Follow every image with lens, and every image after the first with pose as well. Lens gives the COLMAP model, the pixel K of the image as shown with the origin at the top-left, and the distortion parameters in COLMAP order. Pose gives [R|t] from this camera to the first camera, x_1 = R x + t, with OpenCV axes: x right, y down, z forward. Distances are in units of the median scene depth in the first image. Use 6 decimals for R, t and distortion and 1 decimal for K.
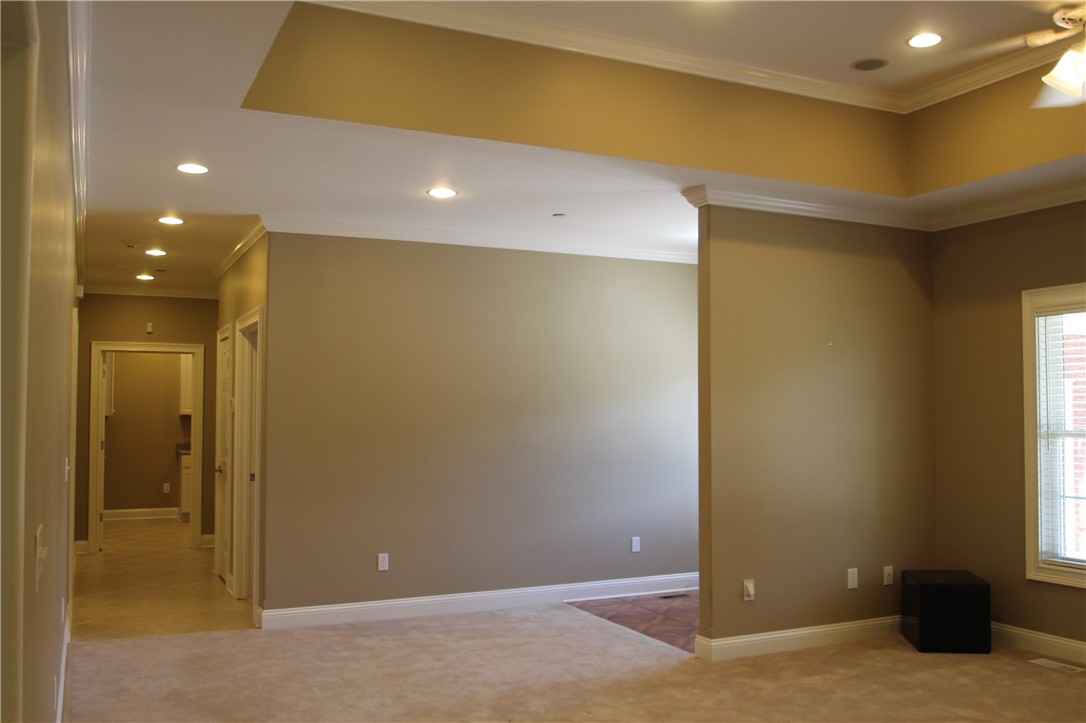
lens RADIAL K [[969.4, 0, 545.6], [0, 969.4, 368.5], [0, 0, 1]] dist [-0.058314, 0.024351]
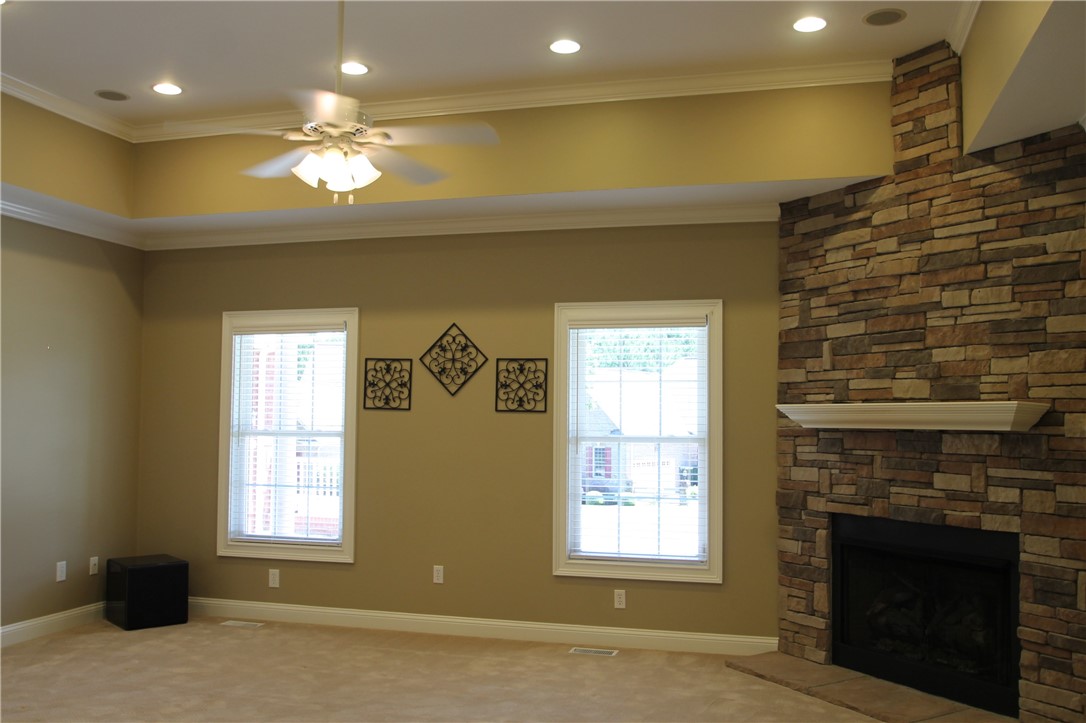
lens RADIAL K [[969.4, 0, 549.8], [0, 969.4, 371.0], [0, 0, 1]] dist [-0.058314, 0.024351]
pose [[0.661930, 0.038810, 0.748560, -0.125004], [-0.039759, 0.999071, -0.016641, -0.004744], [-0.748510, -0.018747, 0.662858, -0.094019]]
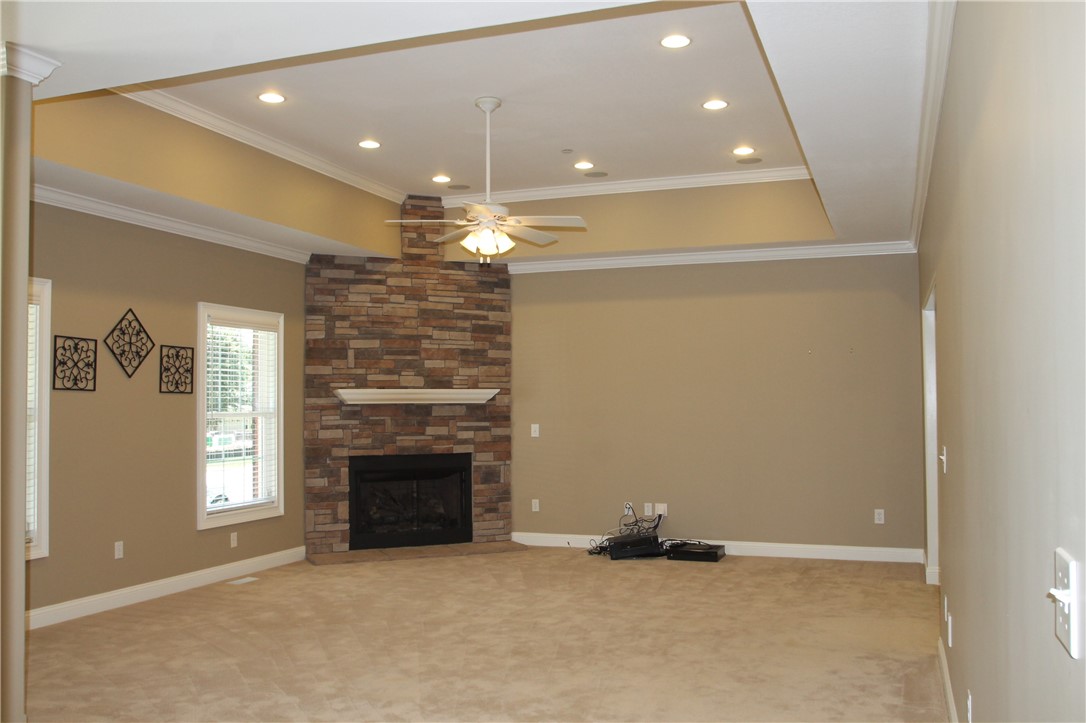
lens RADIAL K [[969.4, 0, 539.4], [0, 969.4, 377.3], [0, 0, 1]] dist [-0.058314, 0.024351]
pose [[-0.692016, 0.021746, 0.721555, -0.759645], [-0.028193, 0.997969, -0.057116, 0.096424], [-0.721332, -0.059868, -0.689997, 1.833403]]
